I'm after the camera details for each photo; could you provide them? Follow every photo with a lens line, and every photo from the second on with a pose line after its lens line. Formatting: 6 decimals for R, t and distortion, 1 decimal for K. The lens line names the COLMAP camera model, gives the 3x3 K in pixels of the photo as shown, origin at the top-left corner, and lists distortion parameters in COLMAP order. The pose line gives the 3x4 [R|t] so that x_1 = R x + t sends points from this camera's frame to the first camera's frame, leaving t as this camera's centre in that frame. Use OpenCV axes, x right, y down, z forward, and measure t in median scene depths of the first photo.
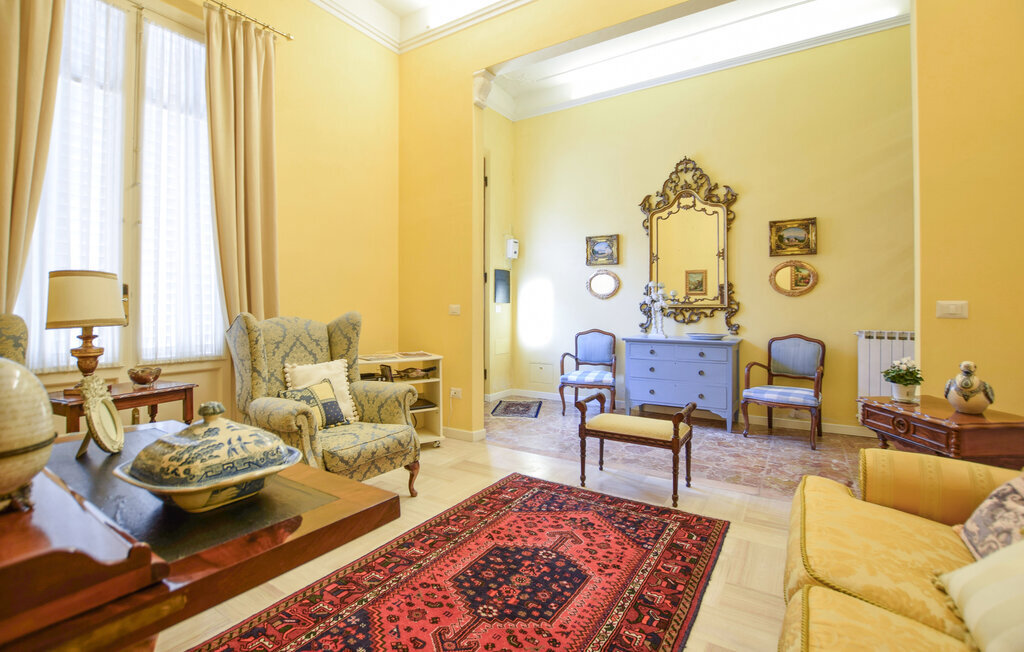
lens RADIAL K [[460.3, 0, 534.6], [0, 460.3, 307.6], [0, 0, 1]] dist [-0.037943, 0.000091]
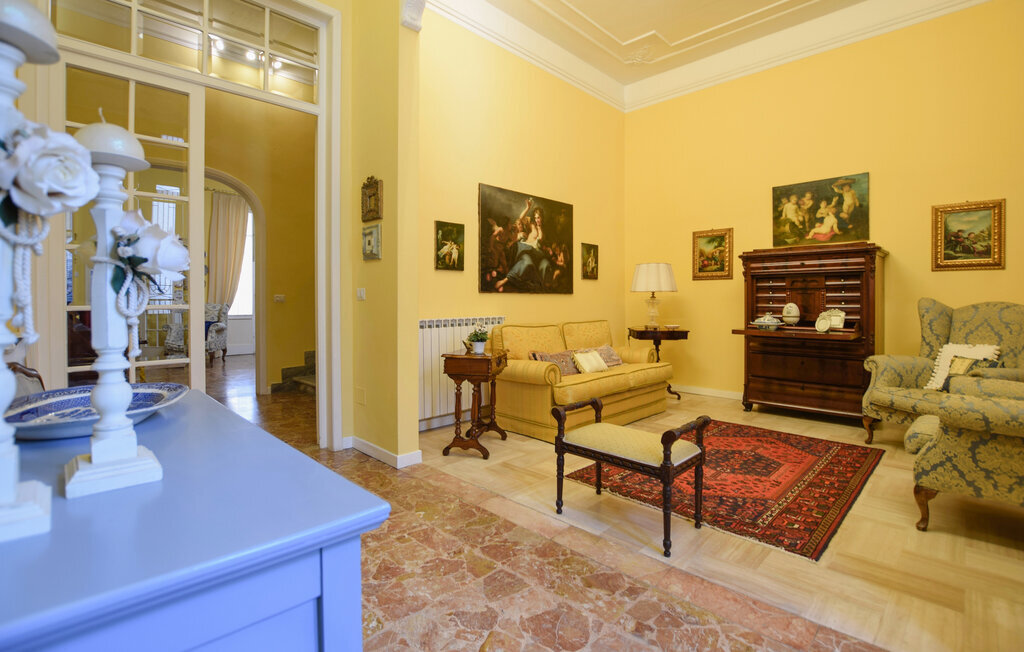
lens RADIAL K [[460.3, 0, 534.6], [0, 460.3, 307.6], [0, 0, 1]] dist [-0.037943, 0.000091]
pose [[-0.974384, -0.002886, 0.224871, 0.221454], [0.000066, 0.999914, 0.013122, 0.024444], [-0.224889, 0.012801, -0.974300, 1.970853]]
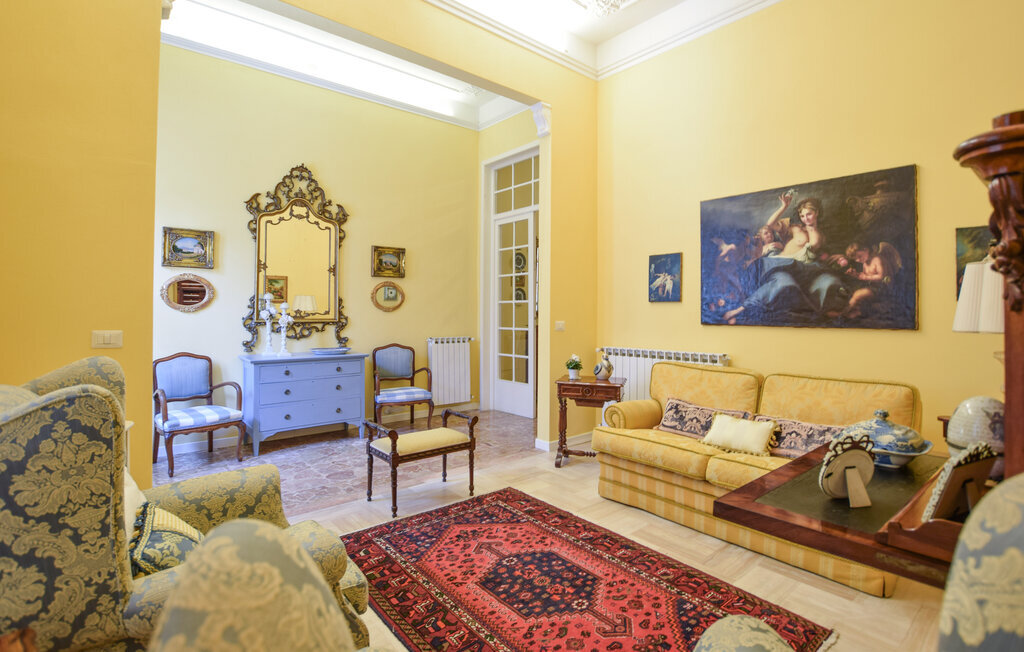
lens RADIAL K [[478.9, 0, 498.7], [0, 478.9, 308.4], [0, 0, 1]] dist [-0.032519, -0.000073]
pose [[0.327824, 0.004042, 0.944730, -0.851811], [-0.005561, 0.999982, -0.002349, -0.052763], [-0.944723, -0.004484, 0.327840, 0.519763]]
